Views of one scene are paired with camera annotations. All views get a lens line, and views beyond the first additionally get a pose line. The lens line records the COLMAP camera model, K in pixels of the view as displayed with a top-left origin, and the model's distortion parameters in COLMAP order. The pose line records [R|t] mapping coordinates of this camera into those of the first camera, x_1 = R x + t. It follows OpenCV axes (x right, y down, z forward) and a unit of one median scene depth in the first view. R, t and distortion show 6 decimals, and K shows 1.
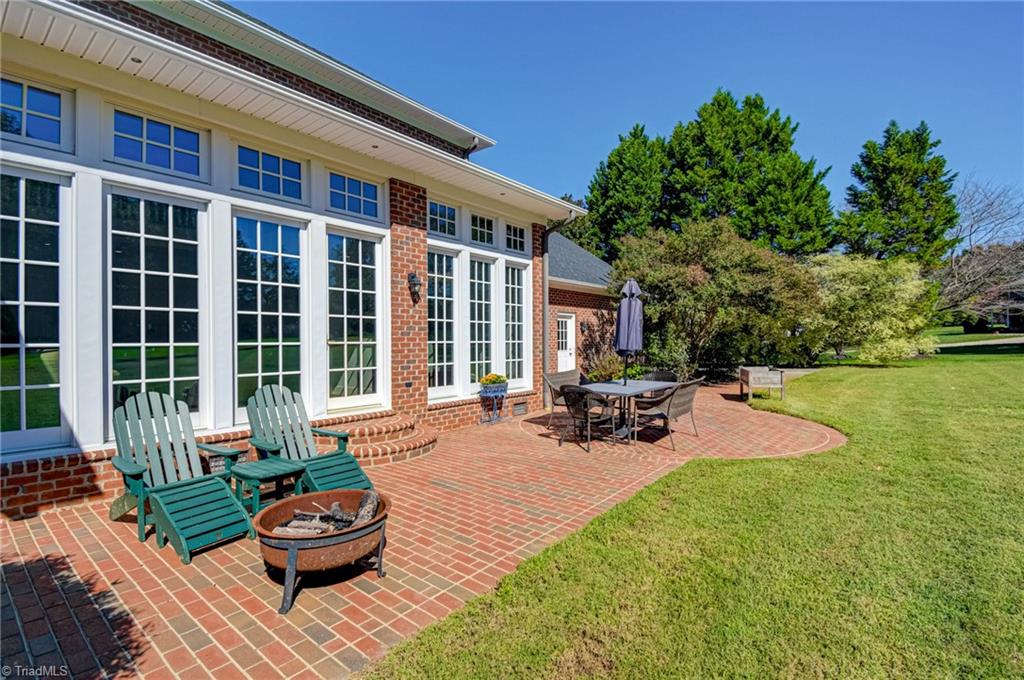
lens RADIAL K [[467.2, 0, 515.4], [0, 467.2, 336.0], [0, 0, 1]] dist [-0.001651, -0.000104]
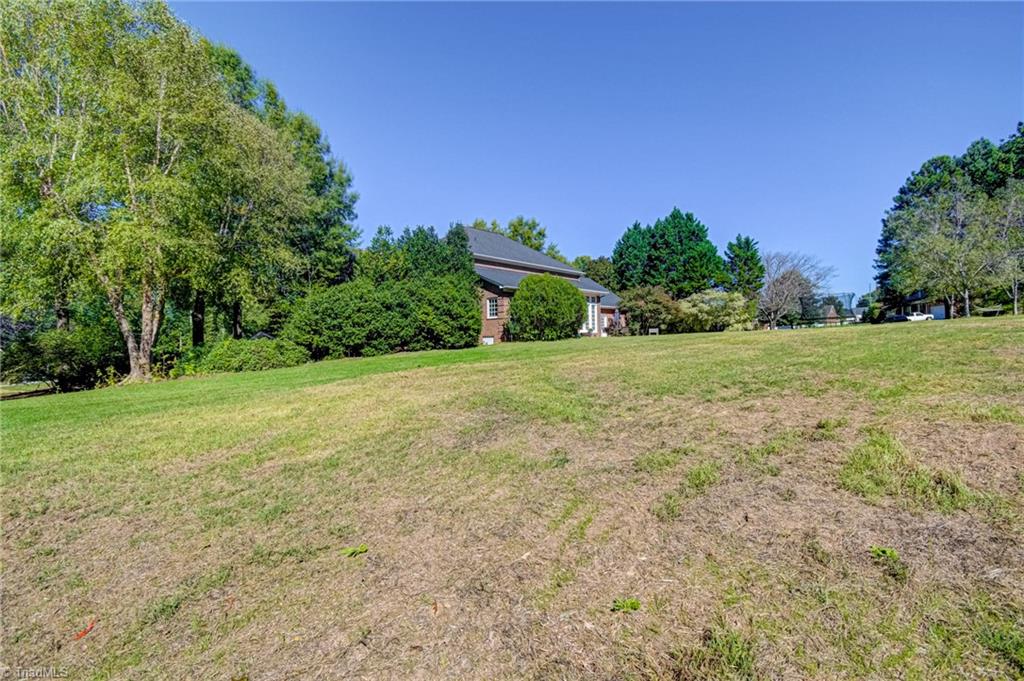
lens RADIAL K [[467.2, 0, 509.2], [0, 467.2, 335.1], [0, 0, 1]] dist [-0.001651, -0.000104]
pose [[0.996795, -0.012337, -0.079041, -0.211736], [0.011640, 0.999889, -0.009277, 0.079785], [0.079146, 0.008327, 0.996828, -1.656060]]
